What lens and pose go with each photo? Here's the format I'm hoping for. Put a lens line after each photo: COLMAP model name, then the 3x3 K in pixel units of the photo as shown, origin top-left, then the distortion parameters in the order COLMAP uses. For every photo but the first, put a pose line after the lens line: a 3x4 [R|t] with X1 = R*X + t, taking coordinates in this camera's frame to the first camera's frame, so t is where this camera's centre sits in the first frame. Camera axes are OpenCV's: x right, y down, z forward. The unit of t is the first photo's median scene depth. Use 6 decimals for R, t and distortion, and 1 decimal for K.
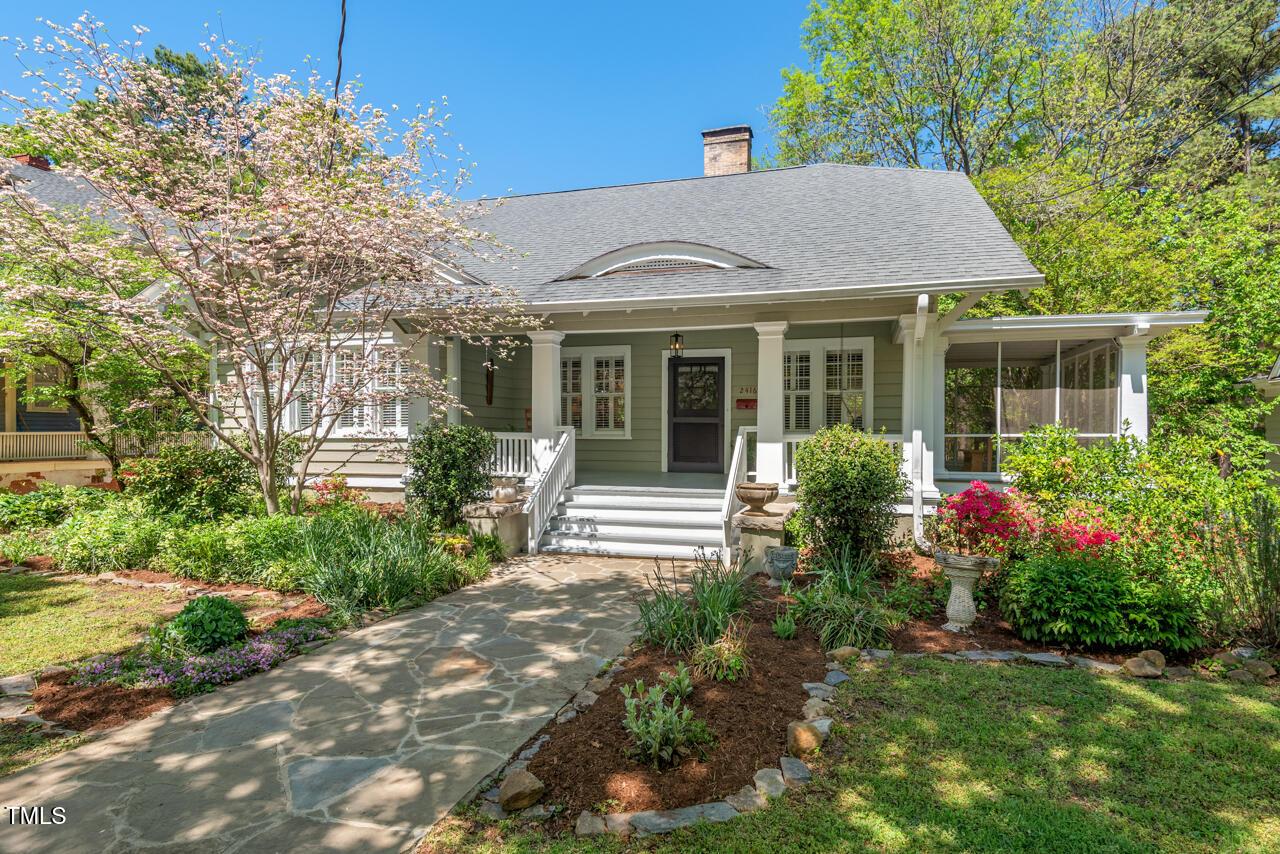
lens RADIAL K [[584.4, 0, 618.3], [0, 584.4, 457.3], [0, 0, 1]] dist [0.008017, -0.003459]
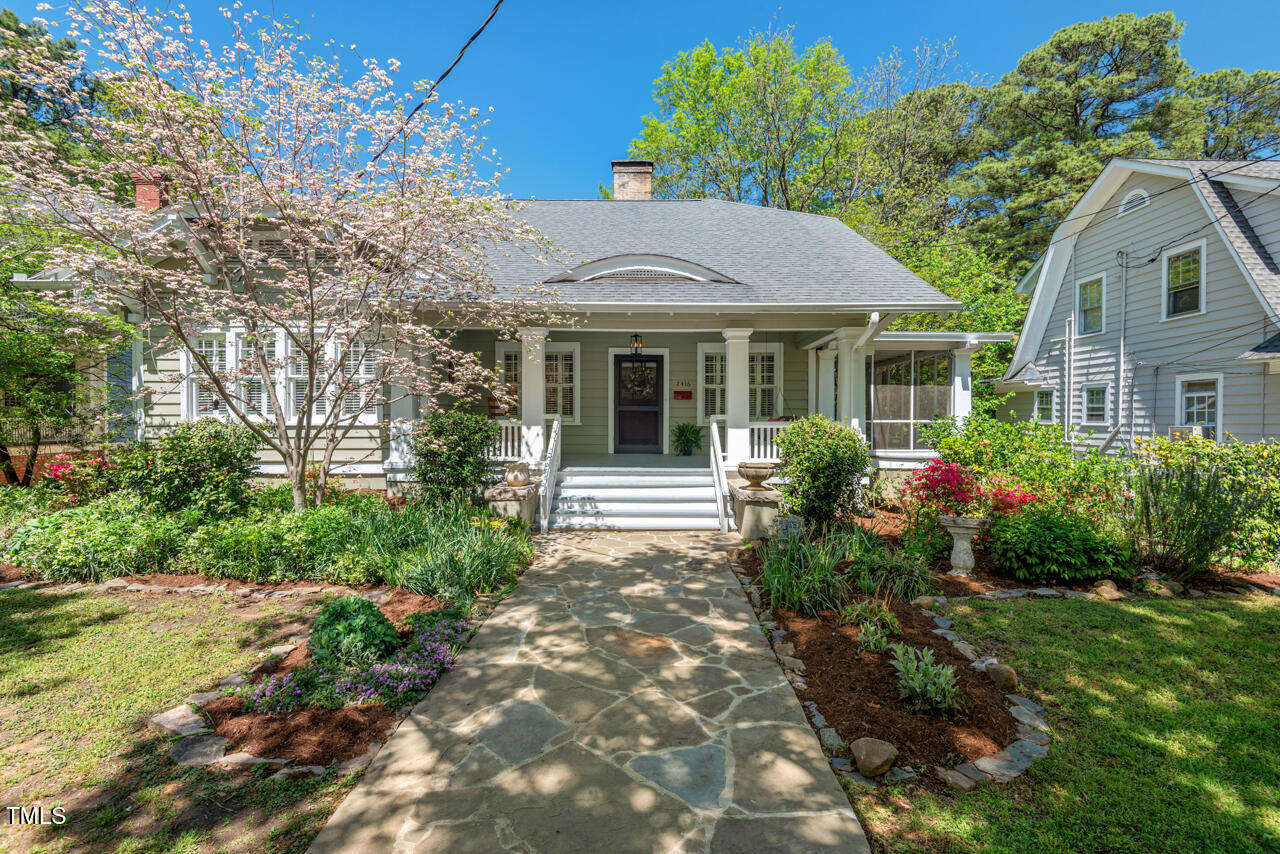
lens RADIAL K [[504.4, 0, 587.1], [0, 504.4, 436.6], [0, 0, 1]] dist [0.006837, 0.000218]
pose [[0.972069, -0.009631, 0.234496, -0.275440], [0.010373, 0.999944, -0.001930, -0.009306], [-0.234464, 0.004309, 0.972115, 0.062769]]
